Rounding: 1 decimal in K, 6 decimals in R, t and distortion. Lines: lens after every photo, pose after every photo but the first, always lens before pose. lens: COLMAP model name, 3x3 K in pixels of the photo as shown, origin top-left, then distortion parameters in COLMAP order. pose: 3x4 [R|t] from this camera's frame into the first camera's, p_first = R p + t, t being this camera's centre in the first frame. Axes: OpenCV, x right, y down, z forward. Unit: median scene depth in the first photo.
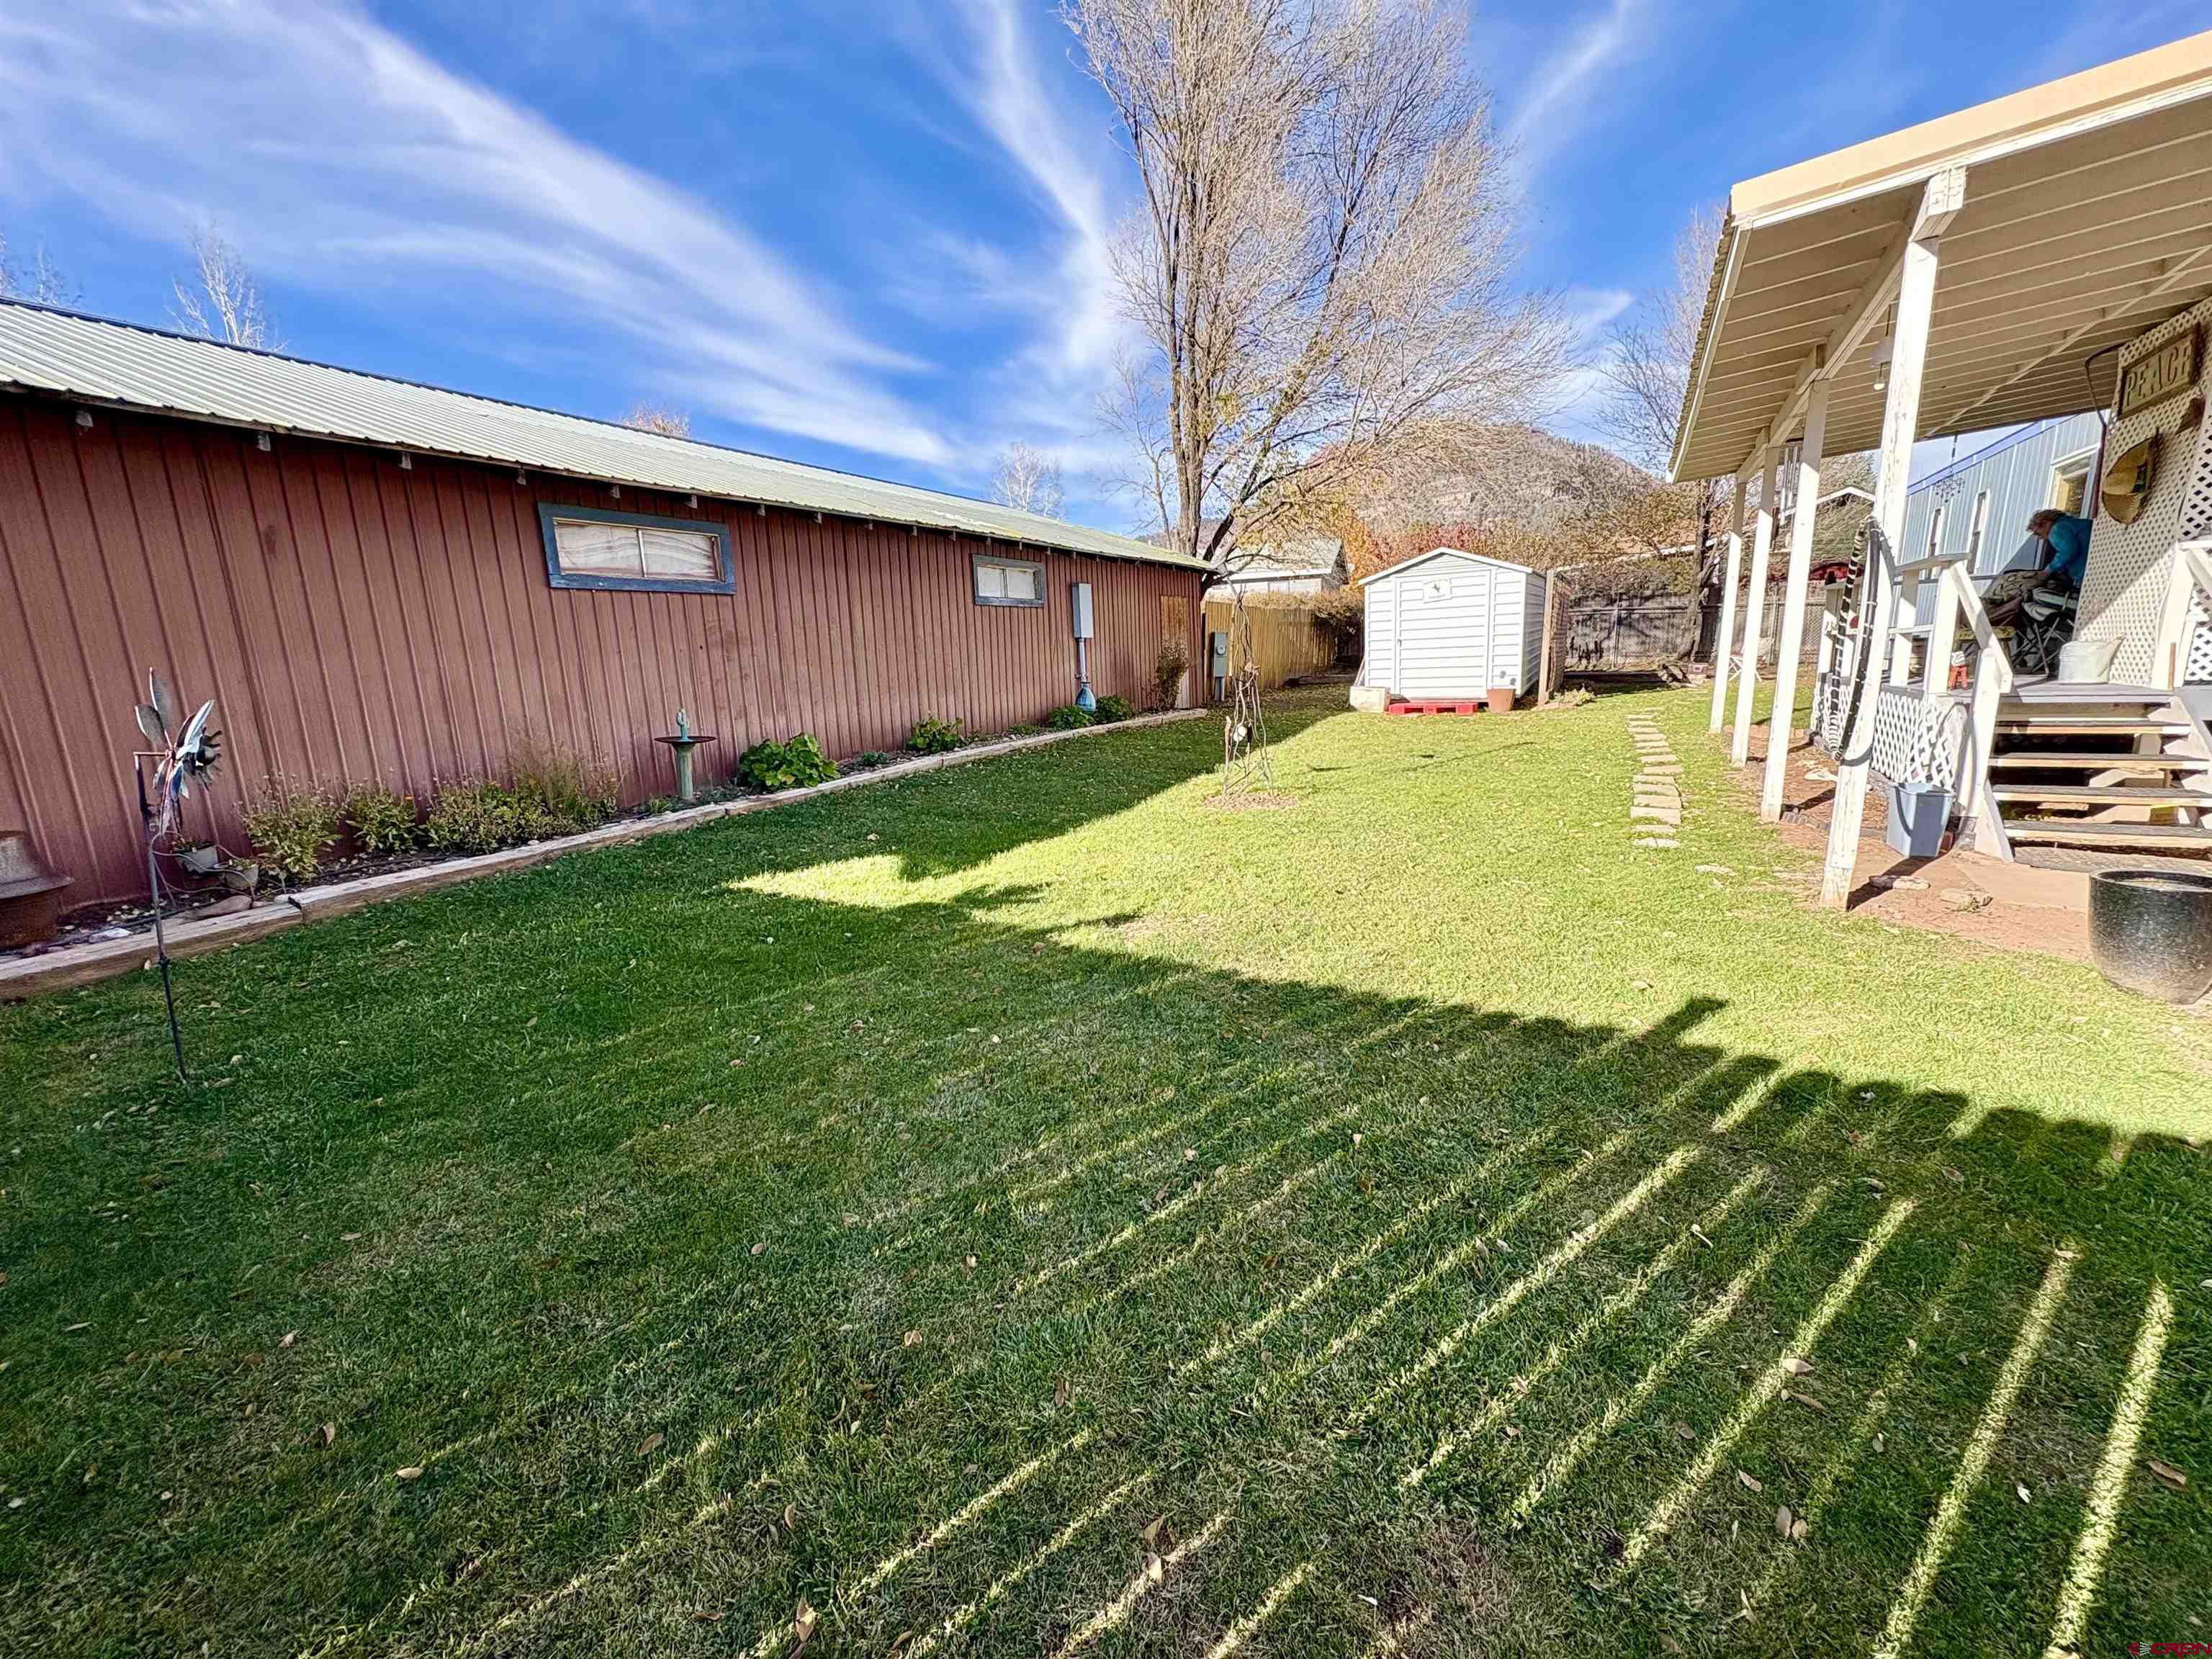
lens RADIAL K [[864.9, 0, 1086.5], [0, 864.9, 832.4], [0, 0, 1]] dist [0.000072, -0.000295]
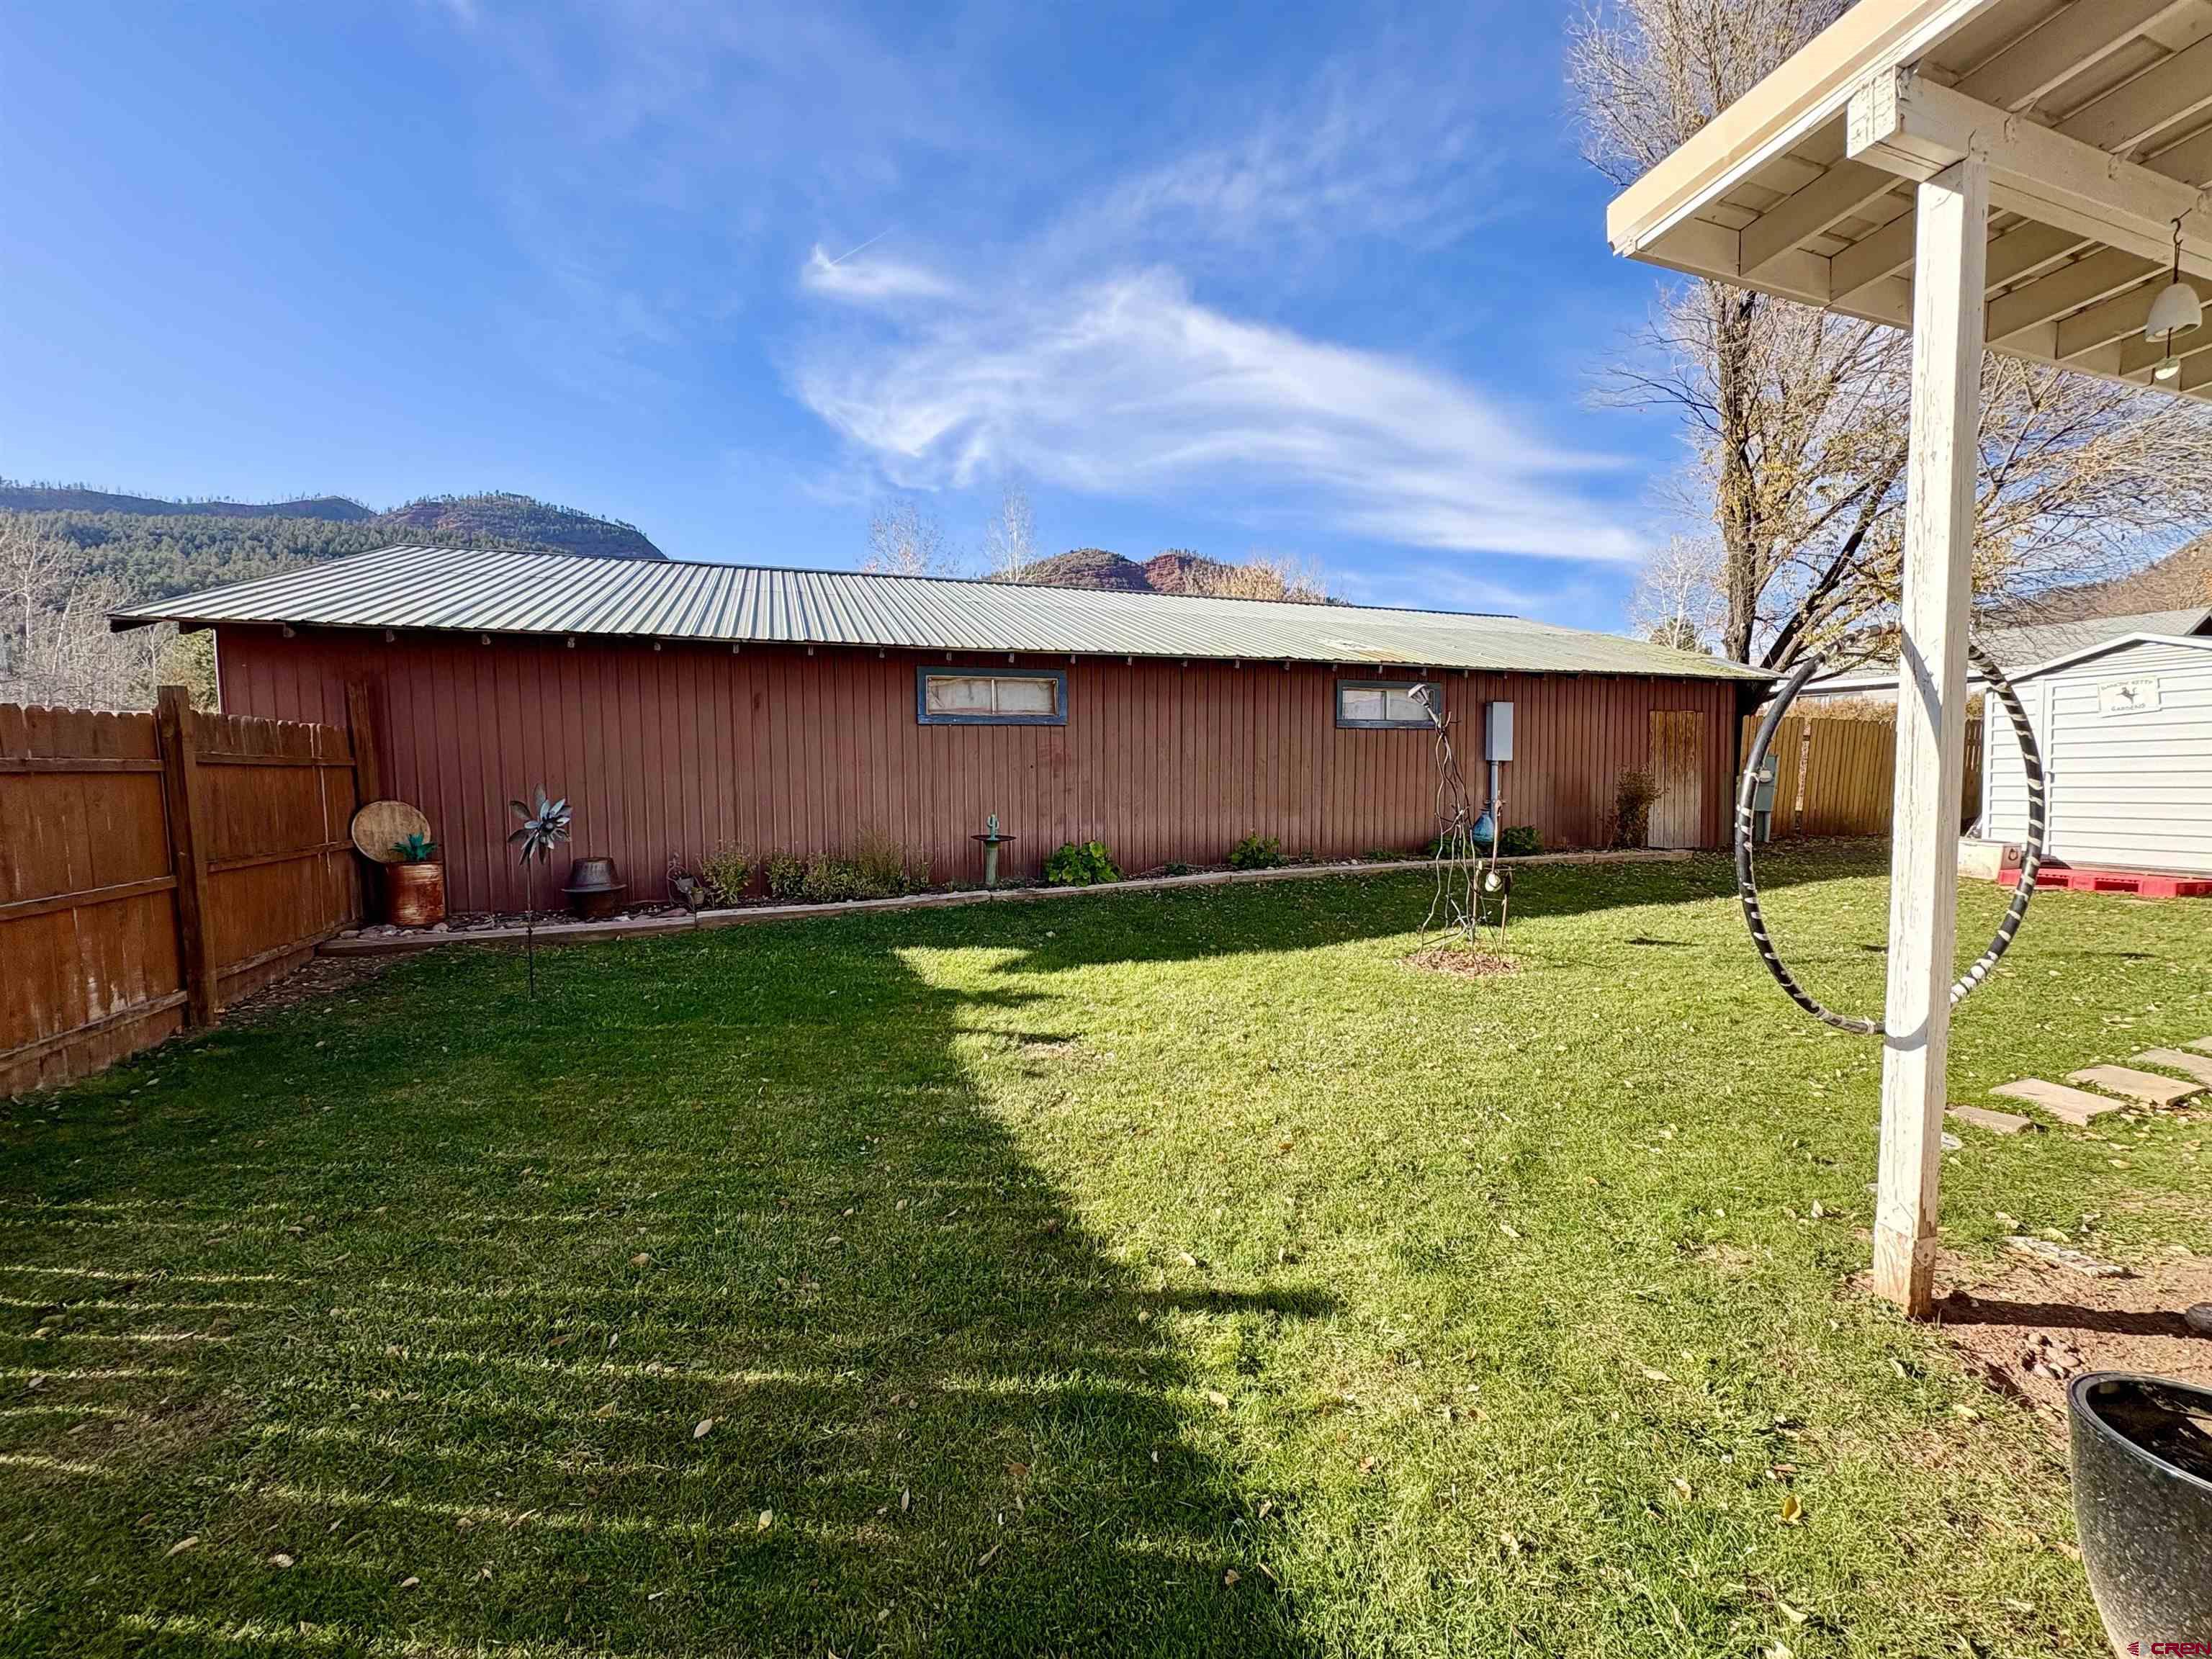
lens RADIAL K [[864.9, 0, 1102.5], [0, 864.9, 813.2], [0, 0, 1]] dist [0.000072, -0.000295]
pose [[0.764598, 0.059301, -0.641773, 0.307723], [-0.150084, 0.984766, -0.087813, -0.036012], [0.626789, 0.163462, 0.761850, 0.080359]]
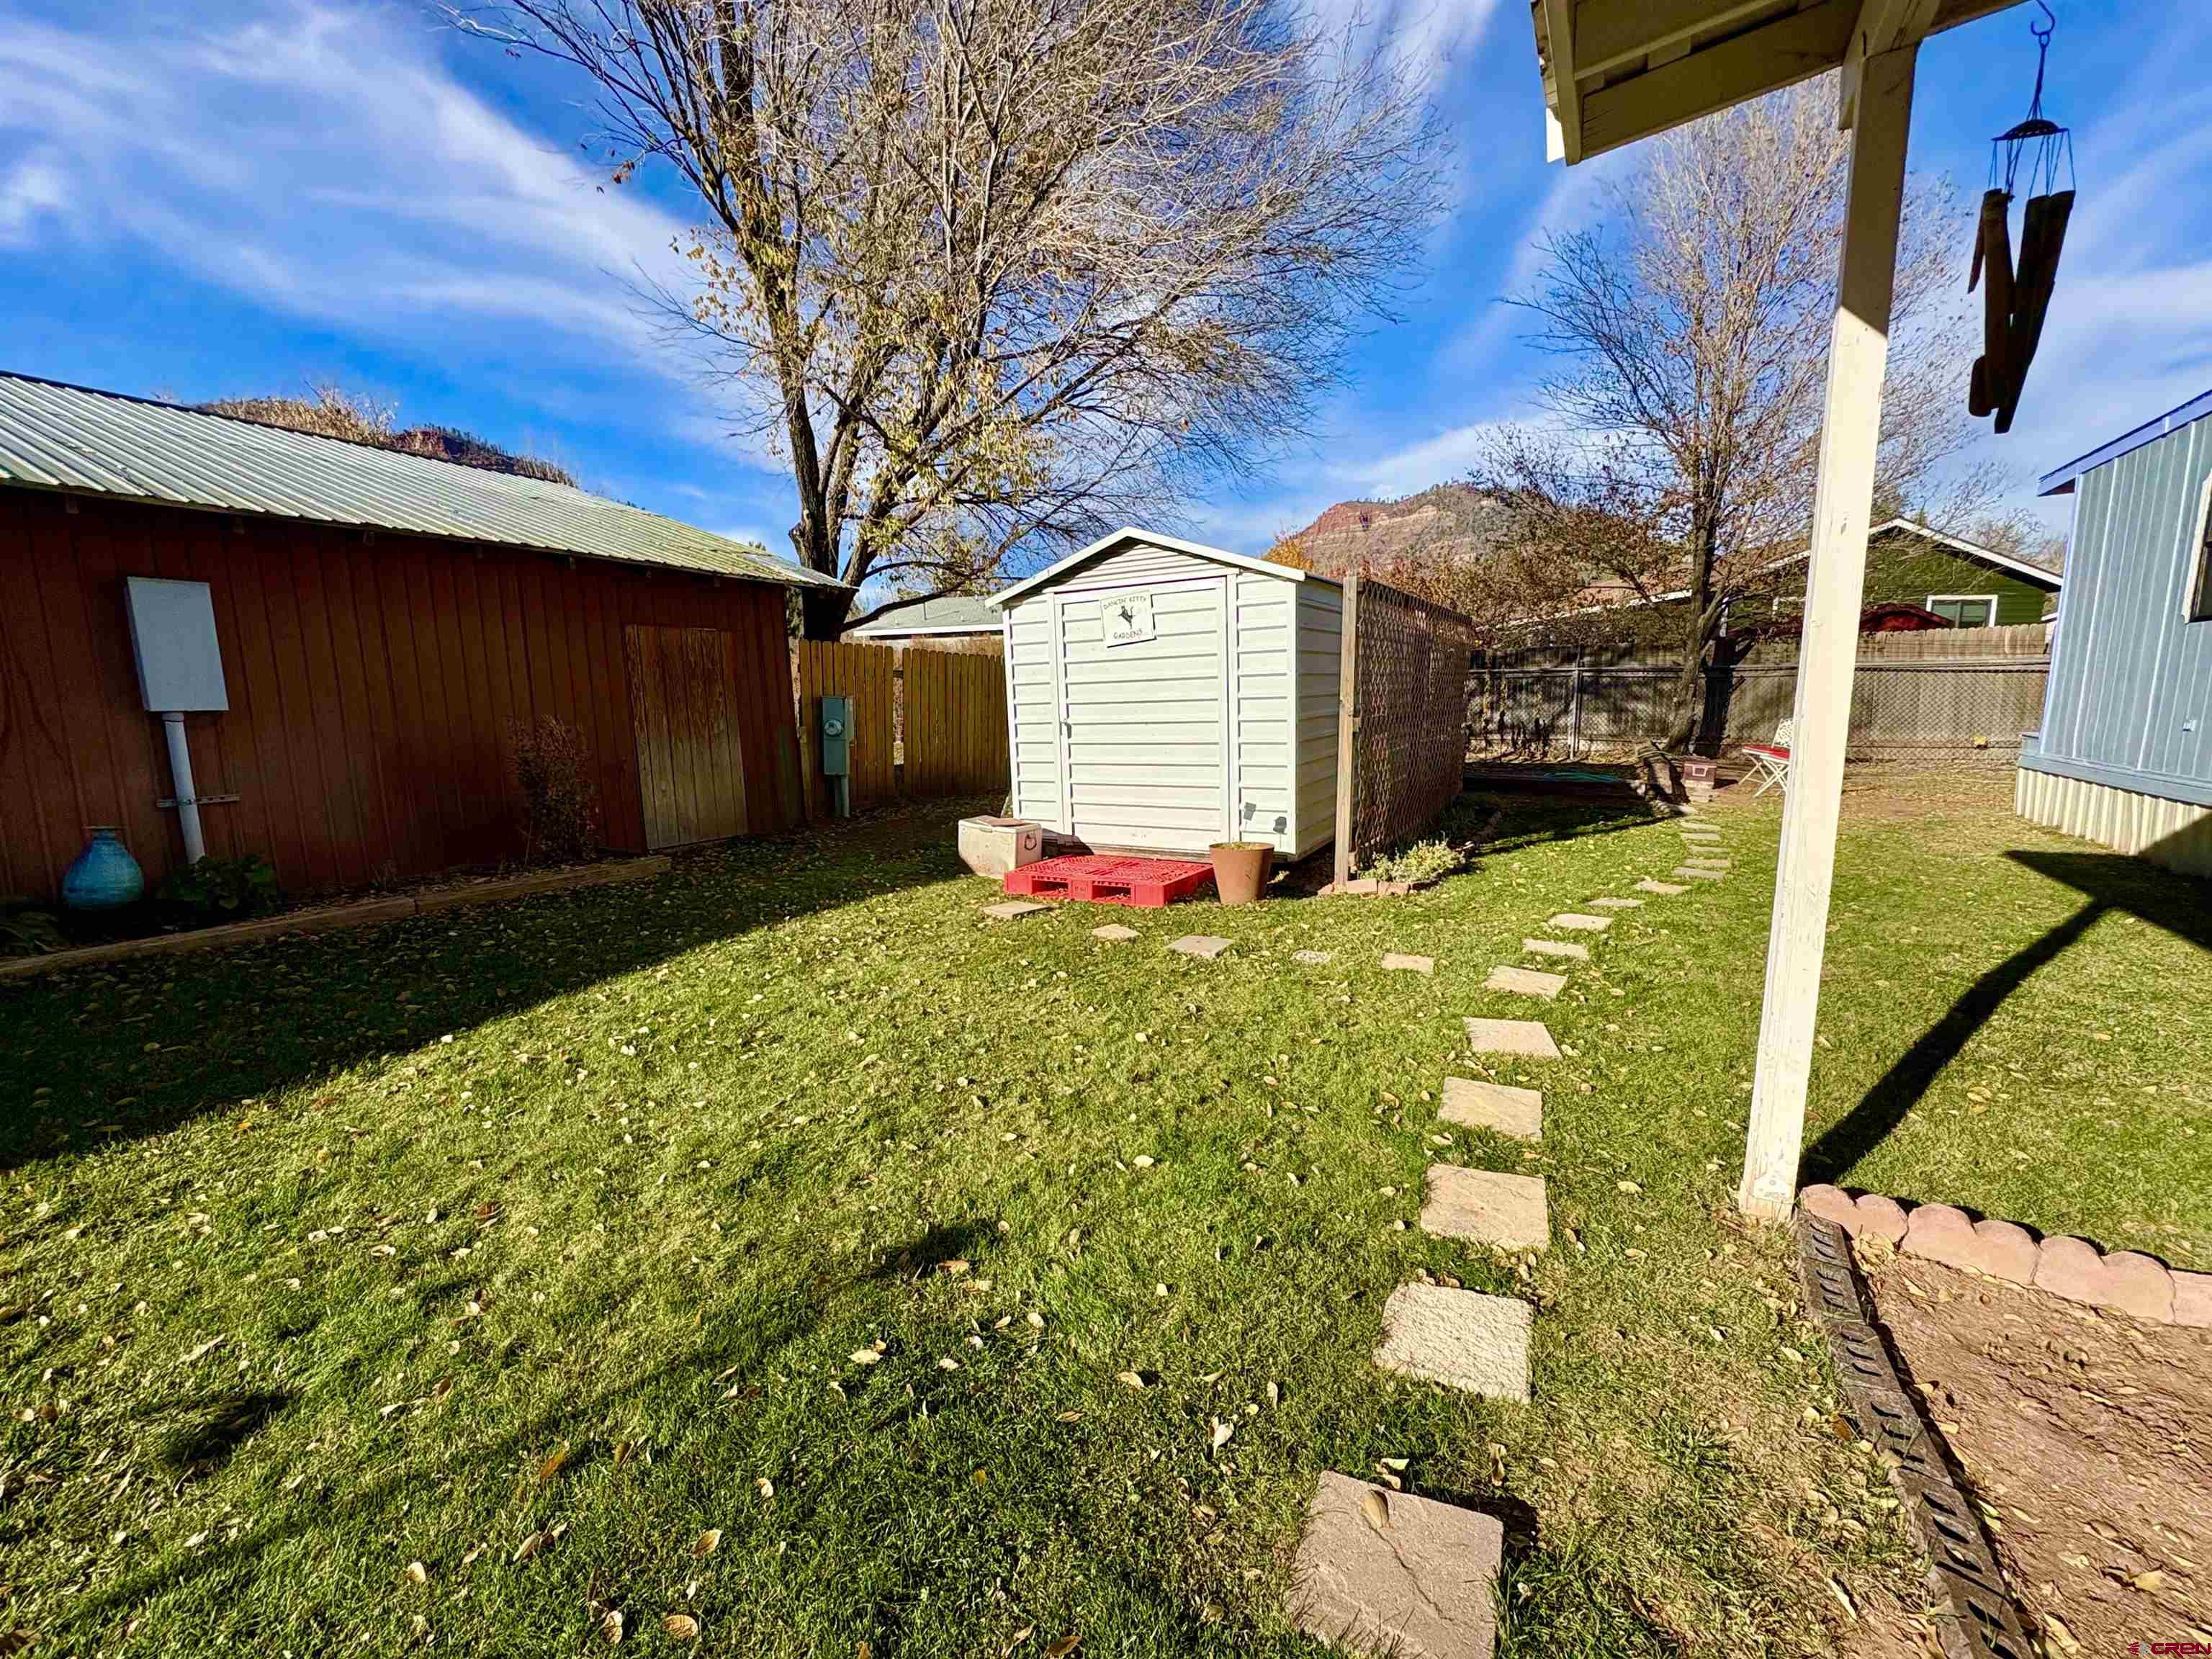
lens RADIAL K [[864.9, 0, 1124.9], [0, 864.9, 829.3], [0, 0, 1]] dist [0.000072, -0.000295]
pose [[0.999647, 0.017125, 0.020323, 0.503334], [-0.015942, 0.998246, -0.057014, -0.182007], [-0.021264, 0.056670, 0.998167, 0.698995]]
